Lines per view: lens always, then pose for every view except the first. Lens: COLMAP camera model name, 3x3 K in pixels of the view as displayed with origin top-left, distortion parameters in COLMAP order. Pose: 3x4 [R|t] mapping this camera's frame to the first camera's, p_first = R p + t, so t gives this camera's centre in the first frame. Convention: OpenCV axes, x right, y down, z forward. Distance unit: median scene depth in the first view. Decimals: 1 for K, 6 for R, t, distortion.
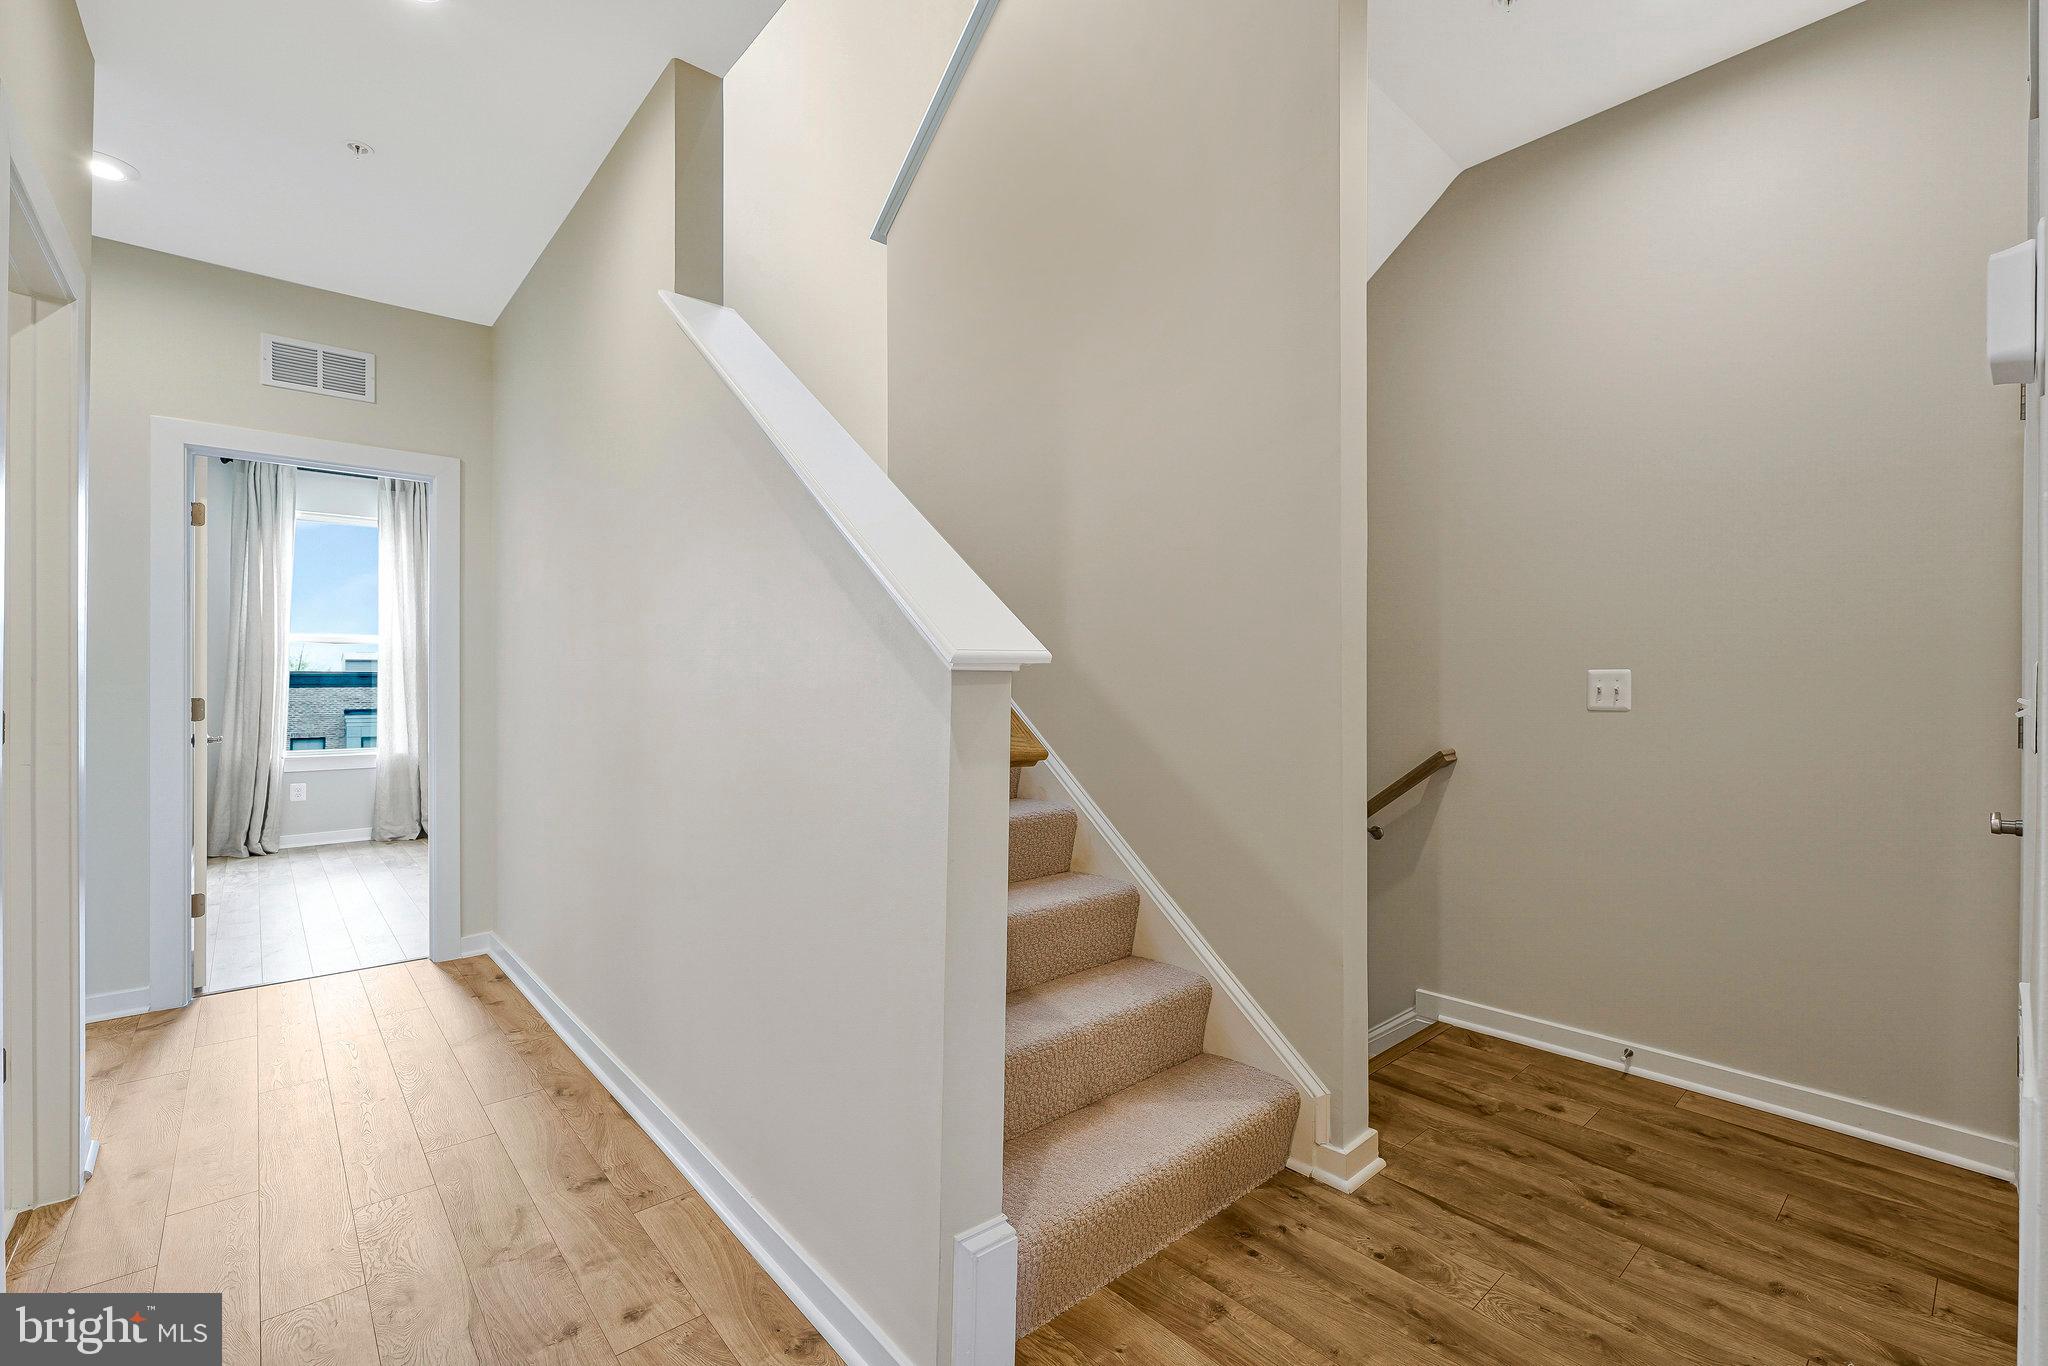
lens RADIAL K [[895.9, 0, 1024.0], [0, 895.9, 683.0], [0, 0, 1]] dist [-0.002585, -0.000467]
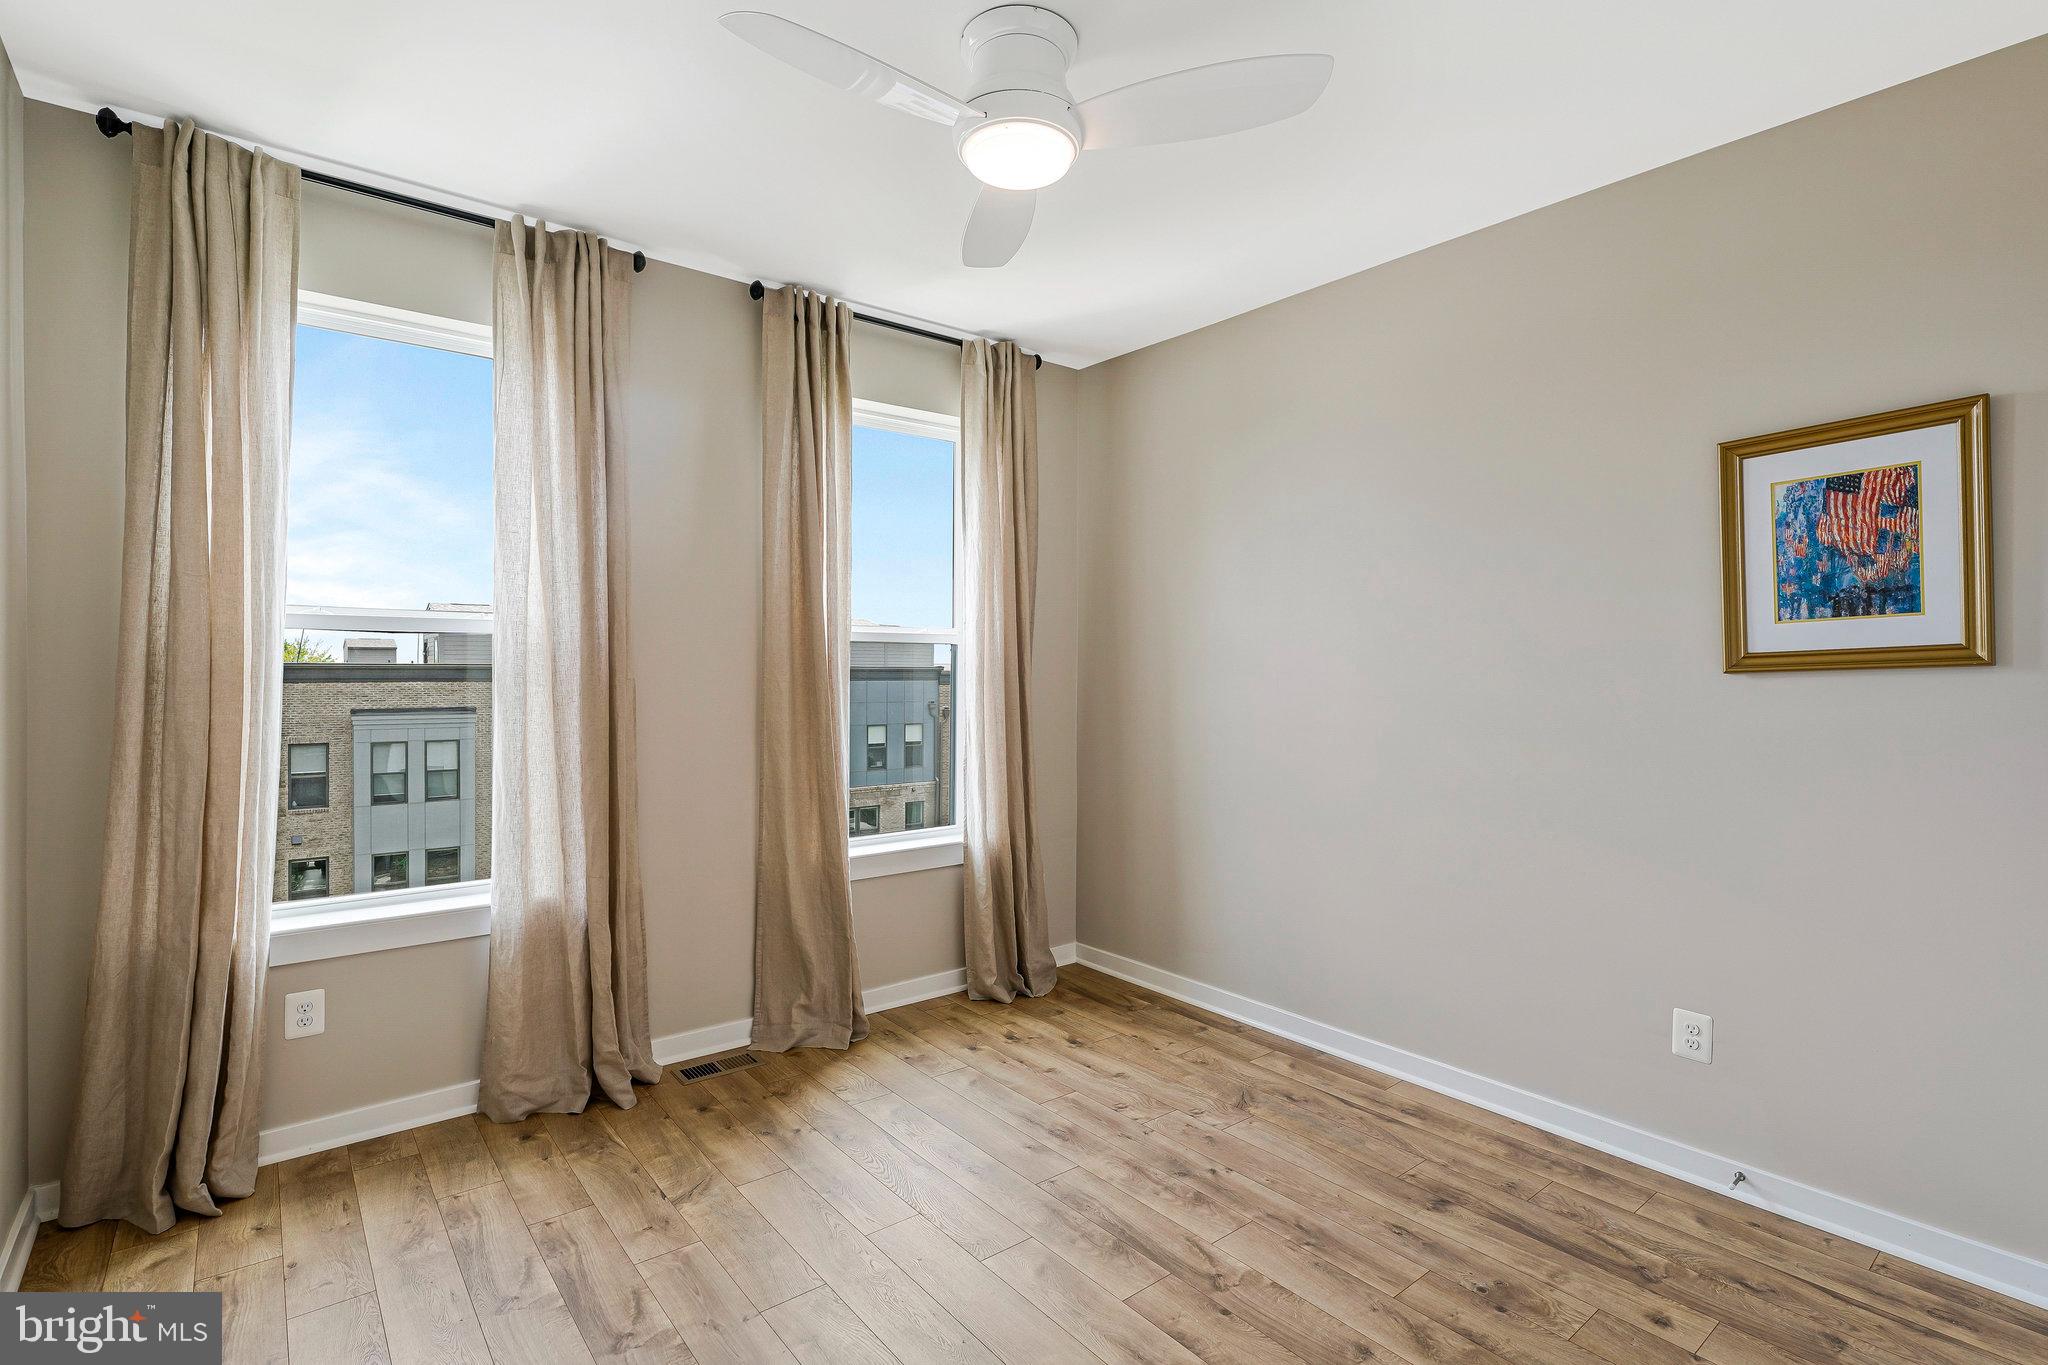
lens RADIAL K [[974.0, 0, 1017.5], [0, 974.0, 667.0], [0, 0, 1]] dist [-0.001416, 0.000107]
pose [[0.999027, -0.002310, -0.044050, -0.478964], [0.002215, 0.999995, -0.002201, -0.027967], [0.044055, 0.002101, 0.999027, 0.585330]]
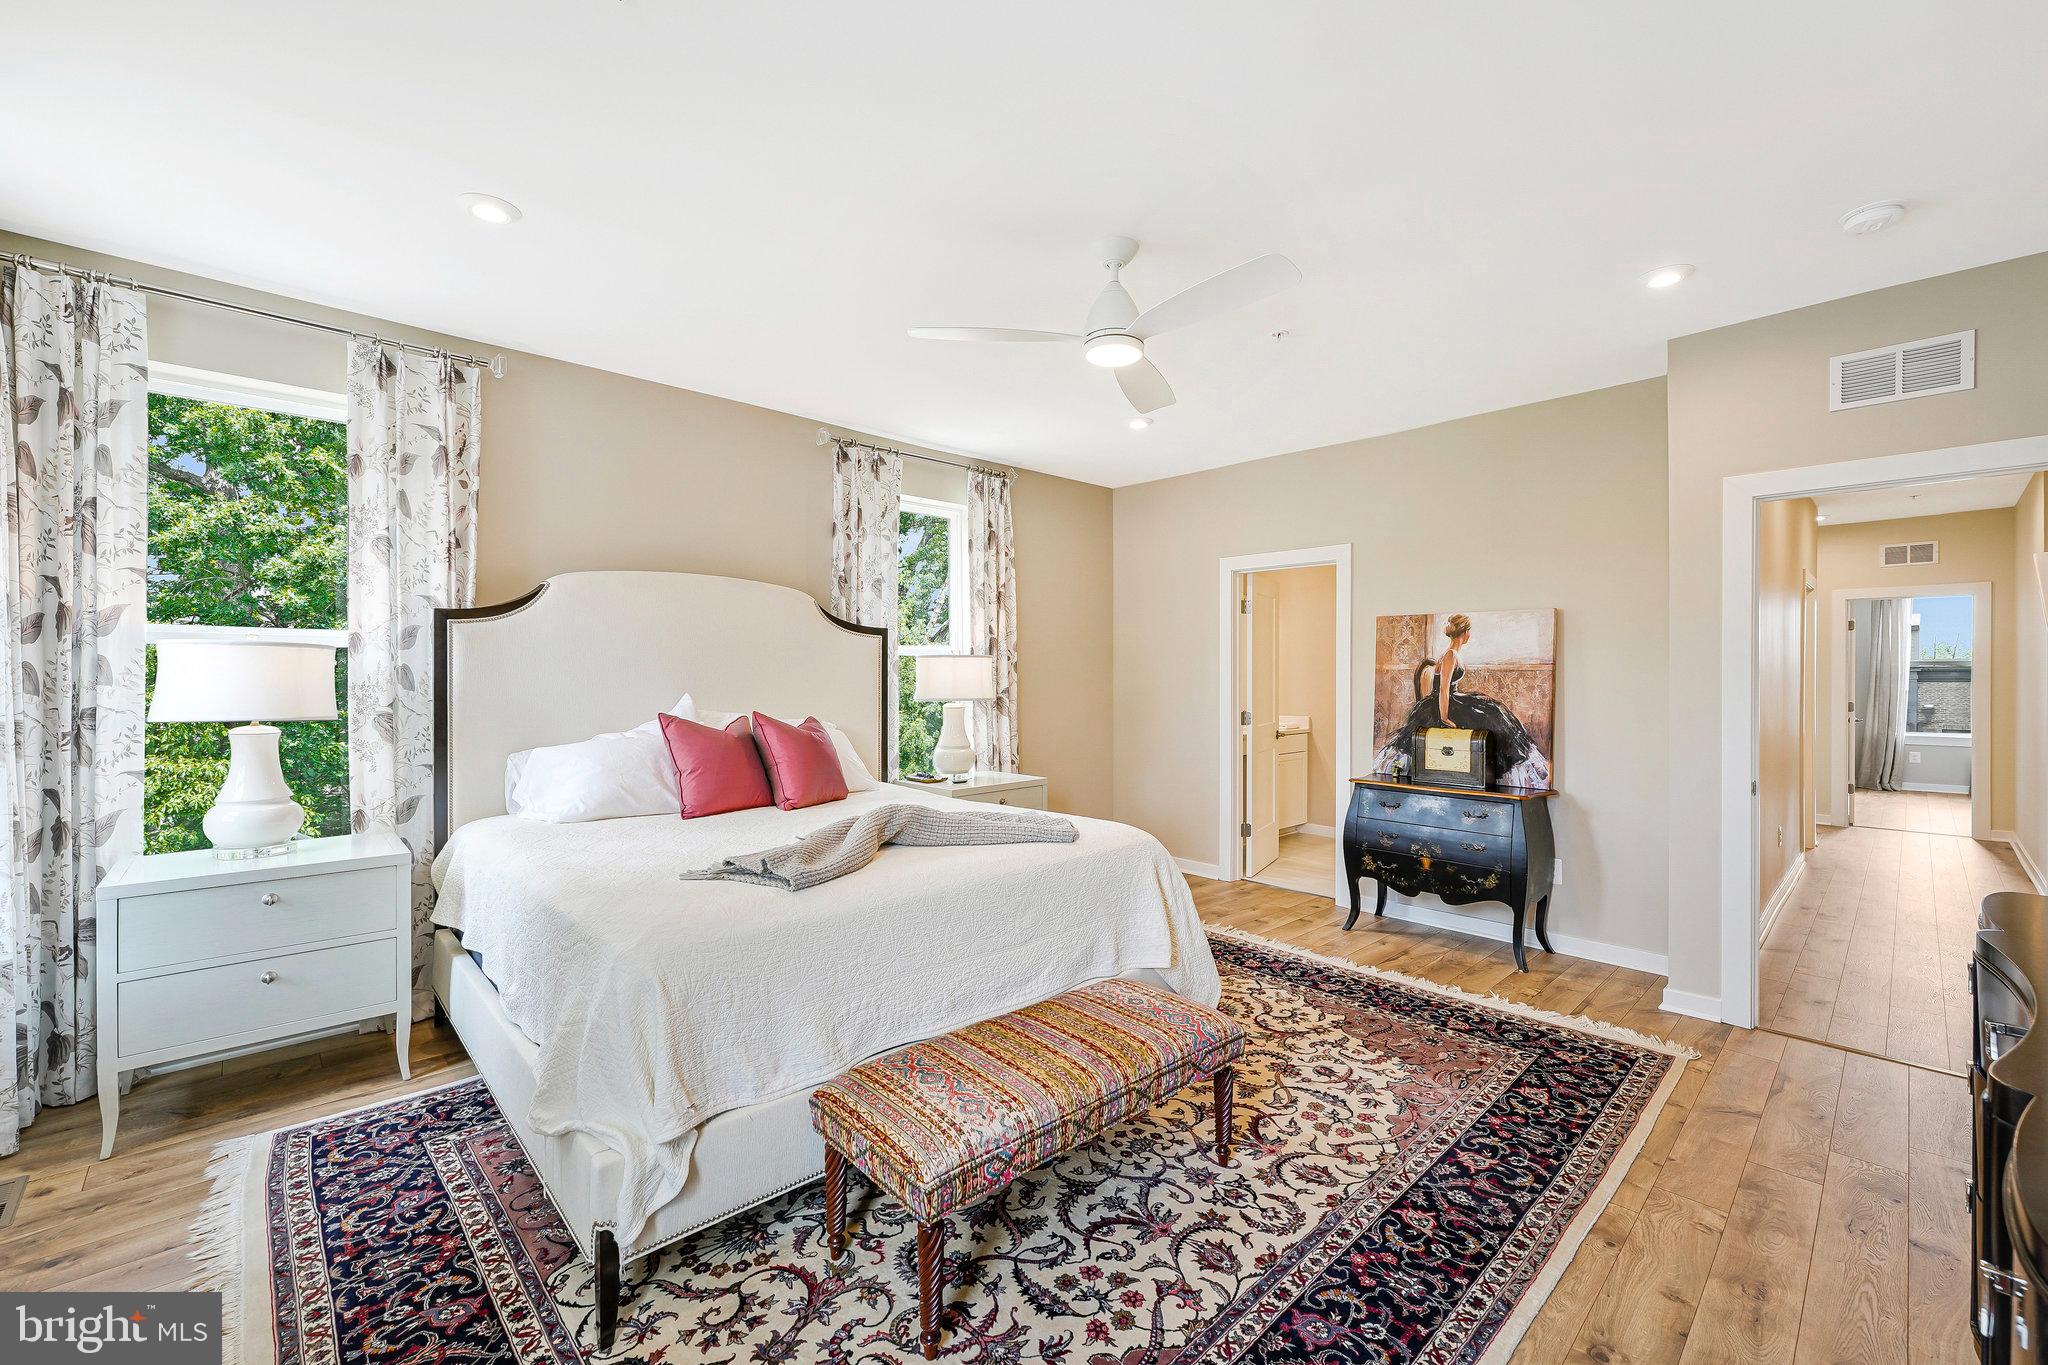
lens RADIAL K [[830.9, 0, 1024.0], [0, 830.9, 682.5], [0, 0, 1]] dist [-0.005890, 0.000020]
pose [[0.037458, 0.007238, -0.999272, 0.625006], [0.002483, 0.999970, 0.007336, -0.028798], [0.999295, -0.002756, 0.037439, -0.673983]]
